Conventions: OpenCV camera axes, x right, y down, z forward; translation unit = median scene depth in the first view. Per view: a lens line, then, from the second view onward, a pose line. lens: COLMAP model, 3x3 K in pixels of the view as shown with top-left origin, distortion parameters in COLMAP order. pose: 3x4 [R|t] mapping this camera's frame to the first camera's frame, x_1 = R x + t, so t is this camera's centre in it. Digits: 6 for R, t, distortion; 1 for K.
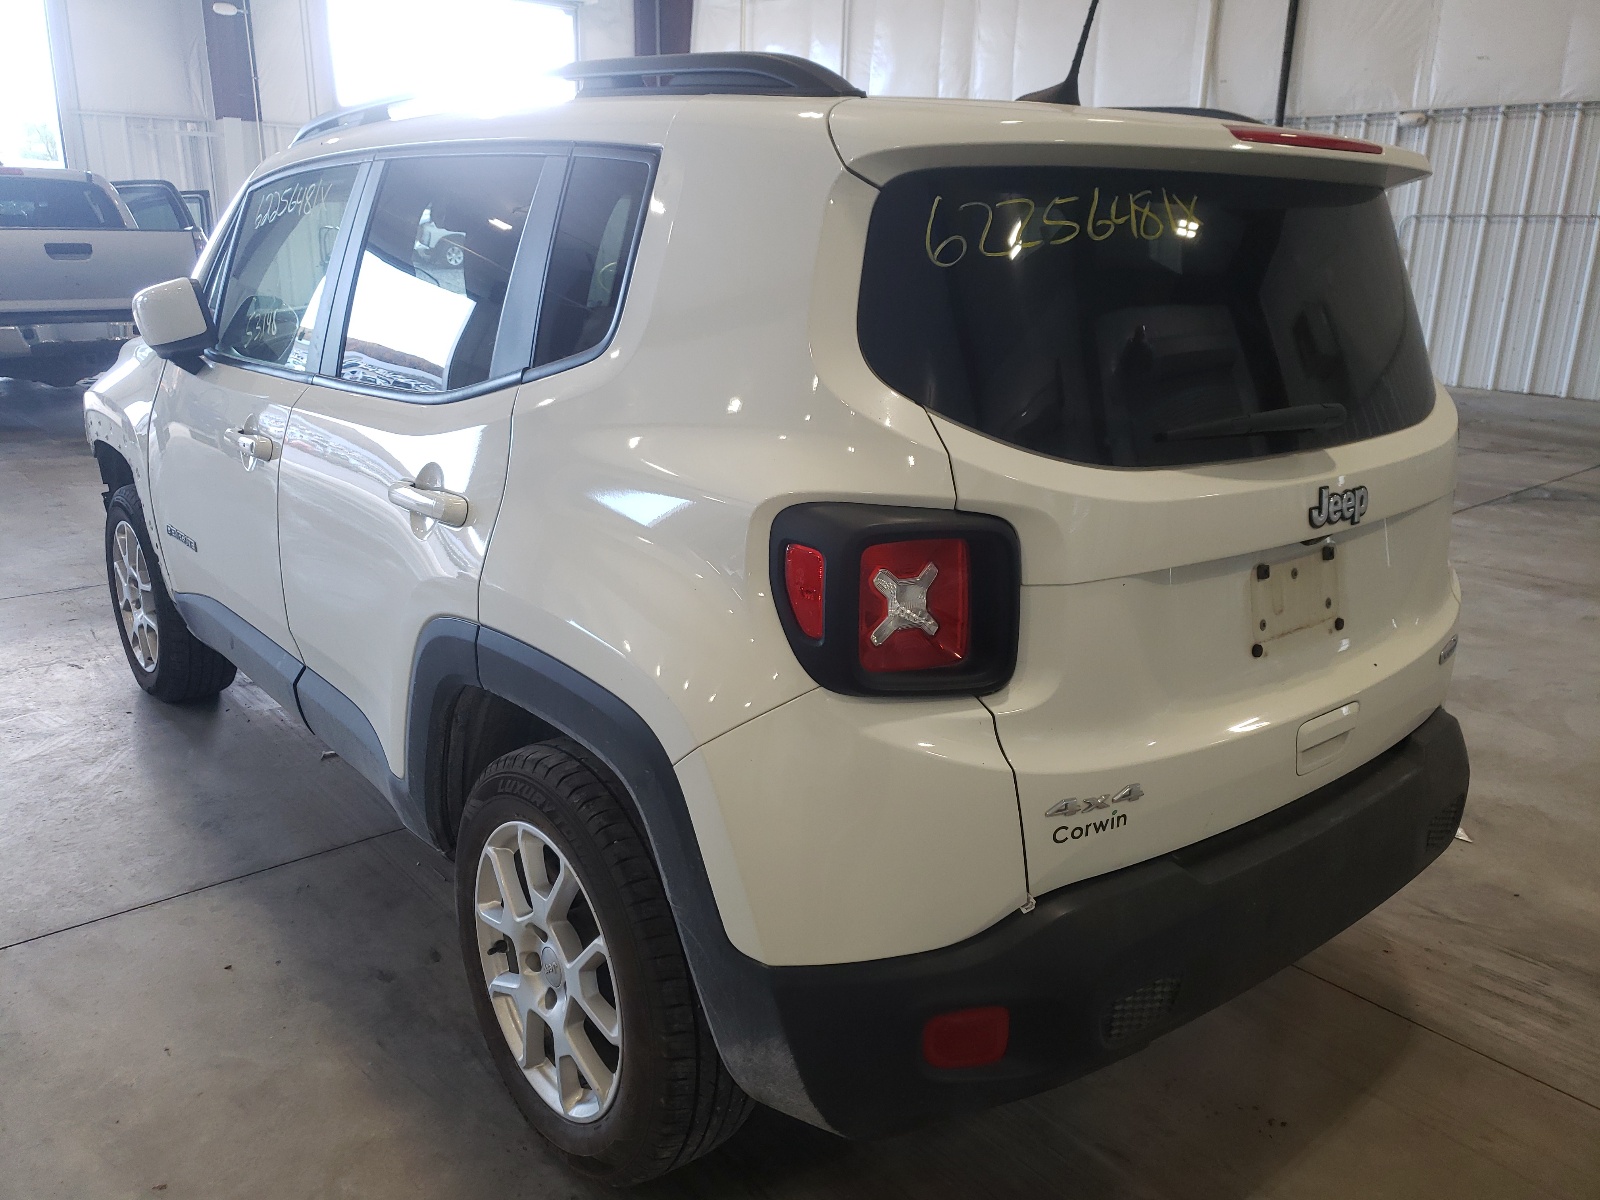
lens RADIAL K [[1237.5, 0, 800.0], [0, 1237.5, 600.0], [0, 0, 1]] dist [0.254923, -0.506780]
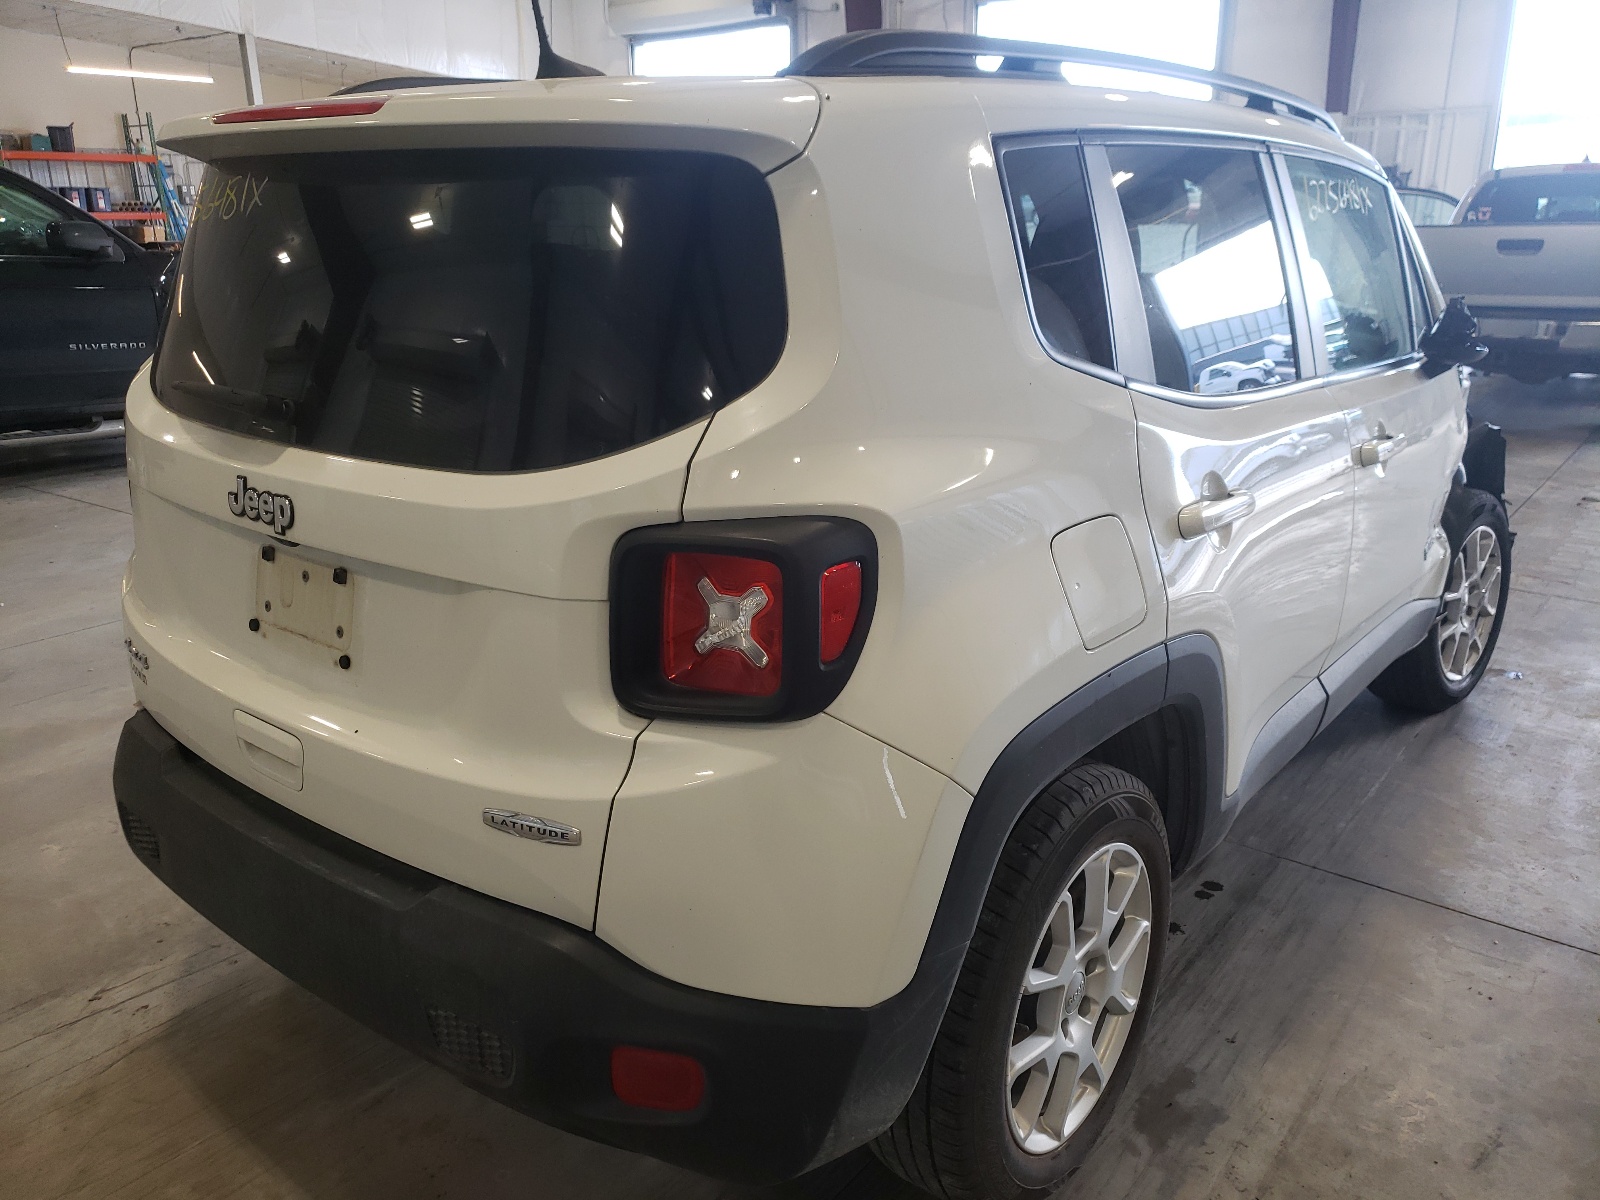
lens RADIAL K [[1237.5, 0, 800.0], [0, 1237.5, 600.0], [0, 0, 1]] dist [0.254923, -0.506780]
pose [[0.197893, 0.286777, -0.937335, 1.276513], [-0.285987, 0.931534, 0.224624, -0.303150], [0.937577, 0.223615, 0.266358, 1.040140]]
